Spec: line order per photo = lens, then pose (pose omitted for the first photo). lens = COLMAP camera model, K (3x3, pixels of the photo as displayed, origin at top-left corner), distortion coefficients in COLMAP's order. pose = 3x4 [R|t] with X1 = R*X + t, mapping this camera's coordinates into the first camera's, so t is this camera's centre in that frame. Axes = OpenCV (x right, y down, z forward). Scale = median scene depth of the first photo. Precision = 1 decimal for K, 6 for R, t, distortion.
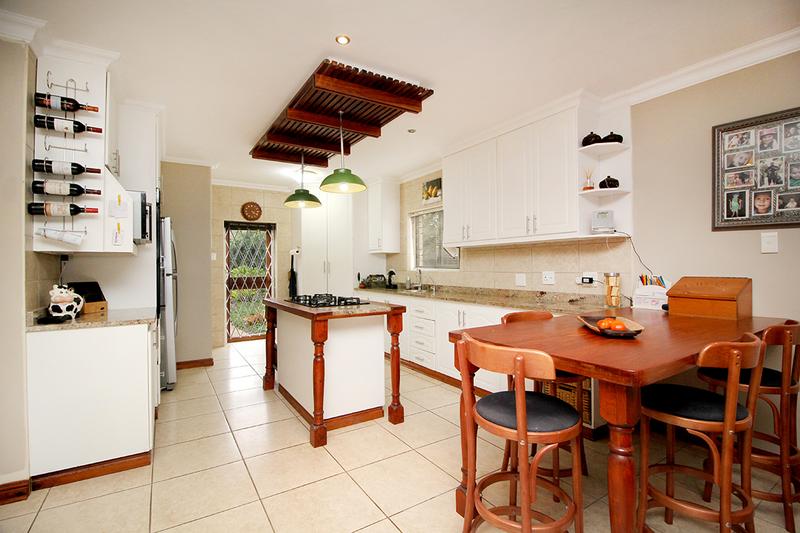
lens RADIAL K [[372.9, 0, 400.6], [0, 372.9, 268.5], [0, 0, 1]] dist [-0.022082, -0.001064]
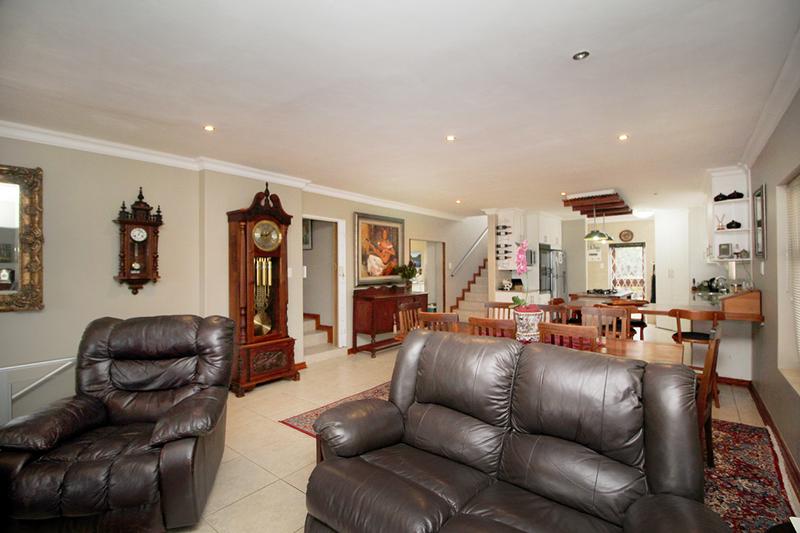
lens RADIAL K [[372.9, 0, 400.8], [0, 372.9, 265.7], [0, 0, 1]] dist [-0.022082, -0.001064]
pose [[0.320303, 0.000897, -0.947315, 1.975643], [-0.002197, 0.999998, 0.000204, -0.078323], [0.947313, 0.002016, 0.320304, -0.981245]]
